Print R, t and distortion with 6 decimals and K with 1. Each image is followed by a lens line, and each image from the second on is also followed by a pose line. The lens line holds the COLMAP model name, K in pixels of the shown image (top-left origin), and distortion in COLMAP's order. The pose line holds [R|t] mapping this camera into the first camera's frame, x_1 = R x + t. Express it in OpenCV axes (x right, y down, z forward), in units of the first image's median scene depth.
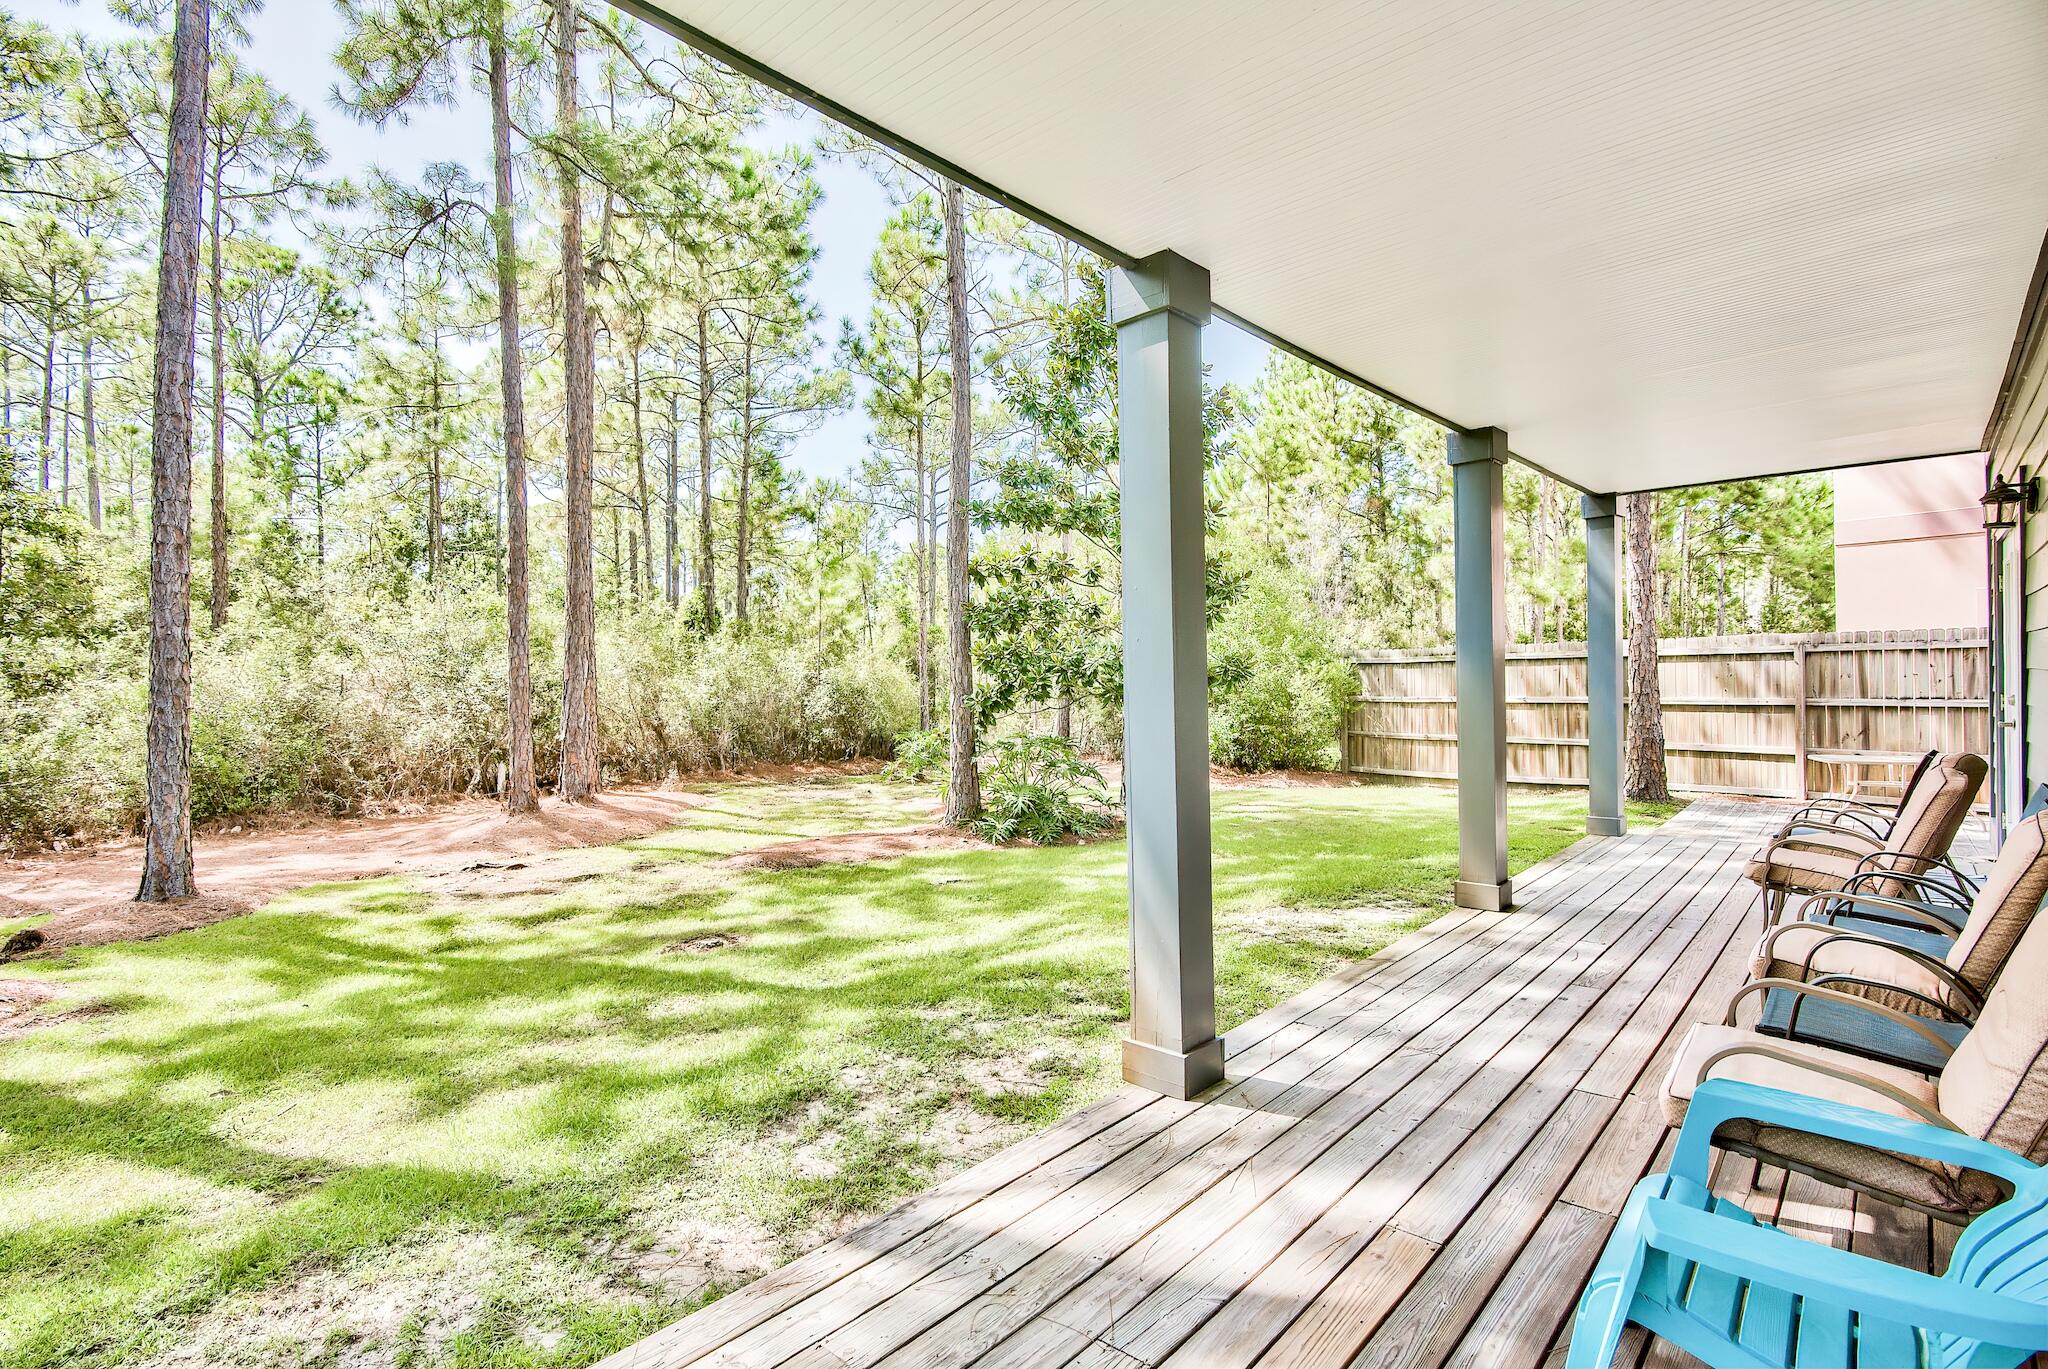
lens RADIAL K [[997.7, 0, 1016.1], [0, 997.7, 690.8], [0, 0, 1]] dist [-0.007619, 0.000363]
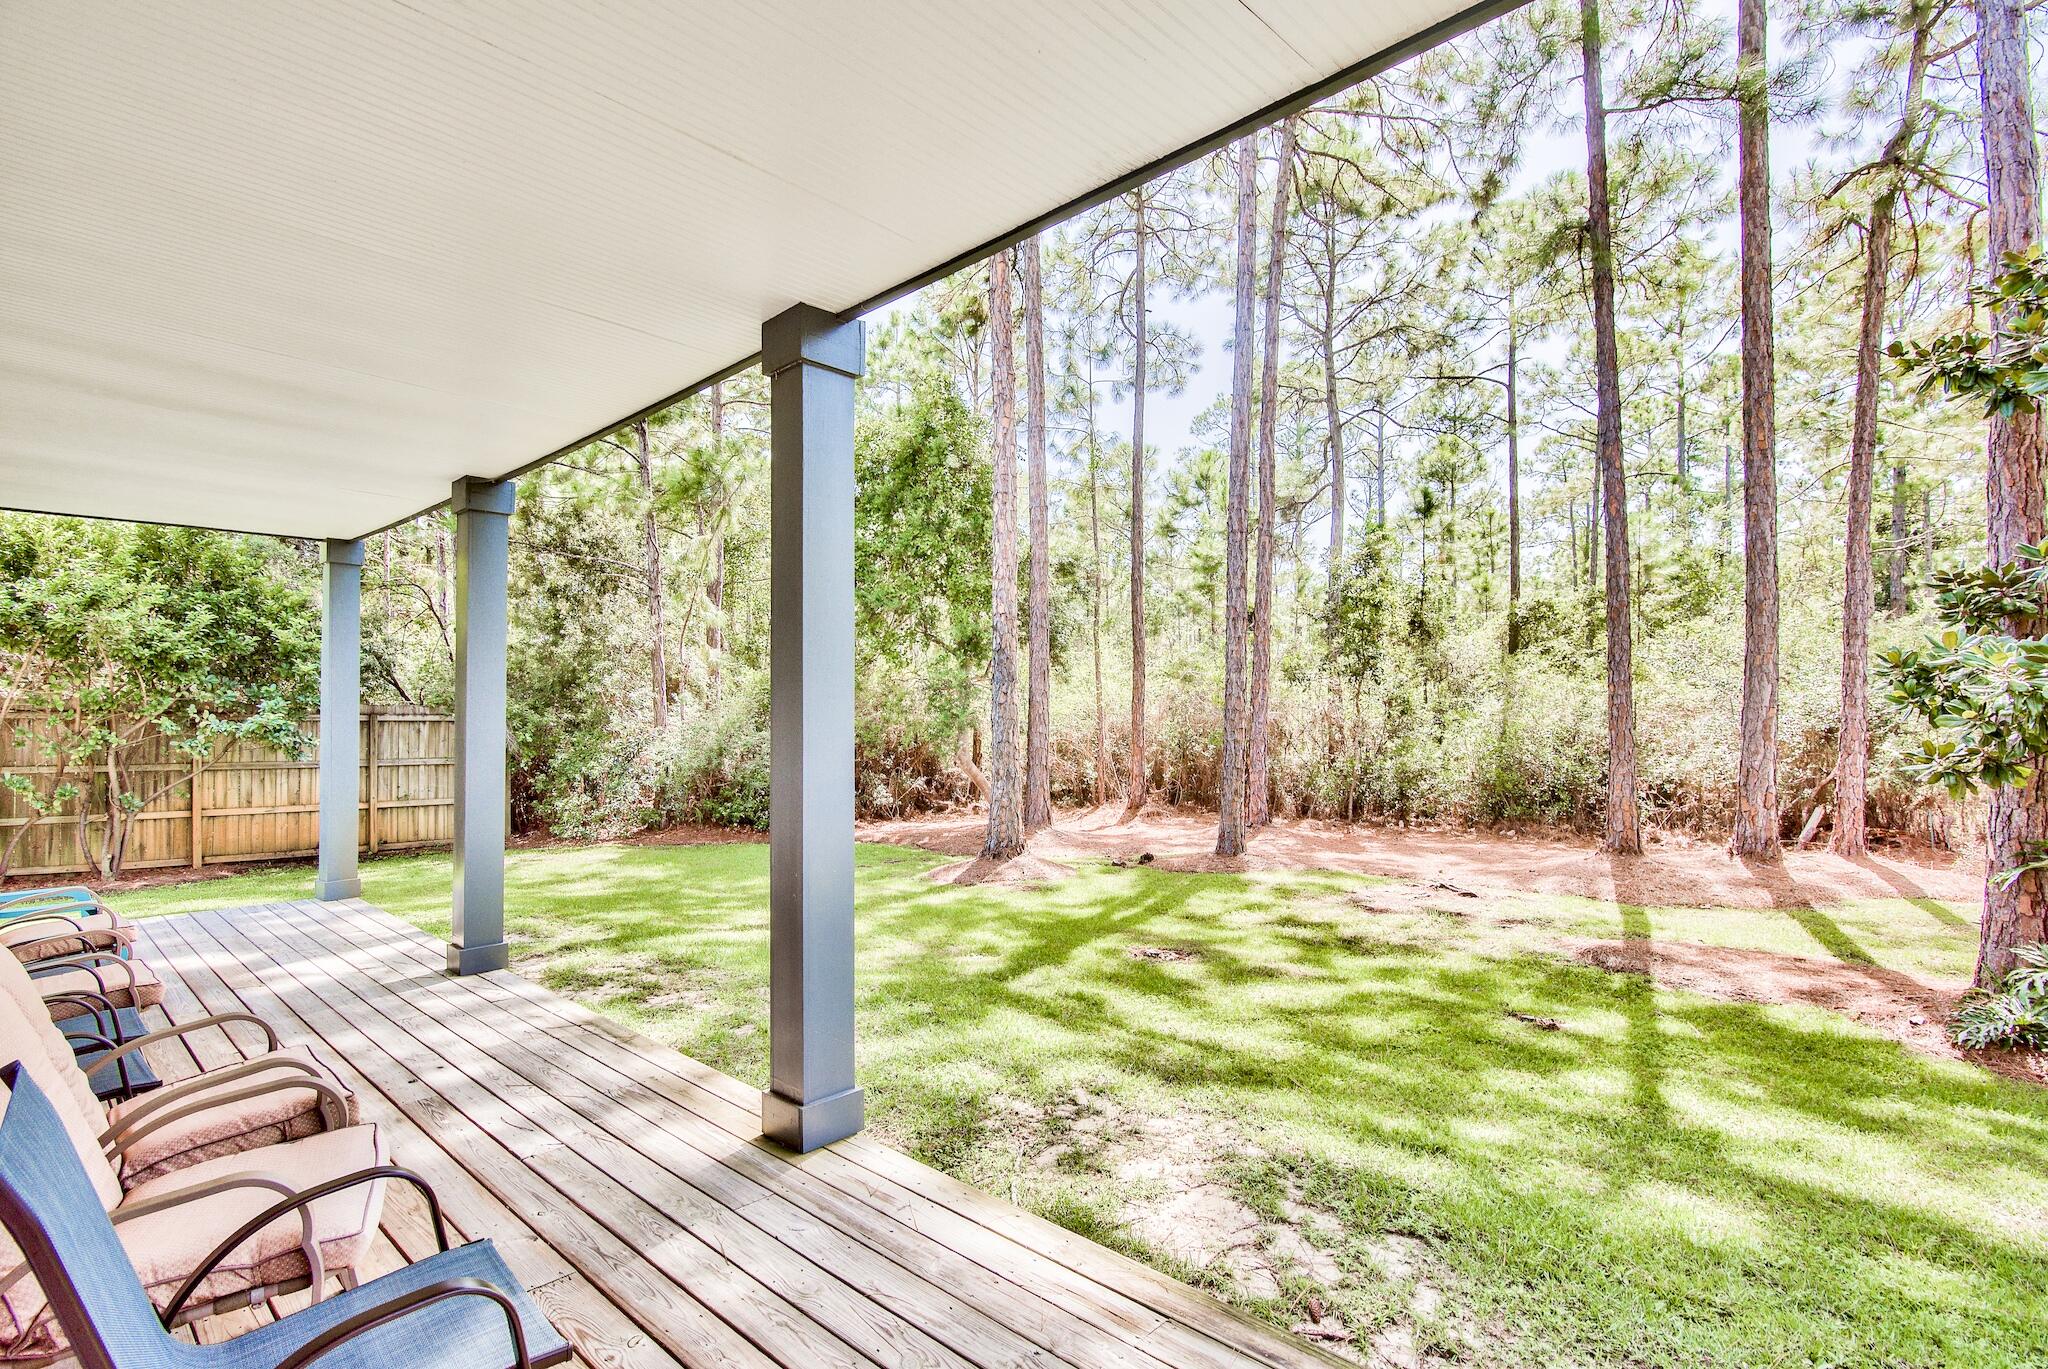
lens RADIAL K [[933.1, 0, 1005.1], [0, 933.1, 682.8], [0, 0, 1]] dist [-0.002484, -0.000433]
pose [[-0.000657, -0.020003, -0.999800, 1.384515], [-0.009213, 0.999758, -0.019996, -0.060281], [0.999957, 0.009198, -0.000841, 1.490777]]
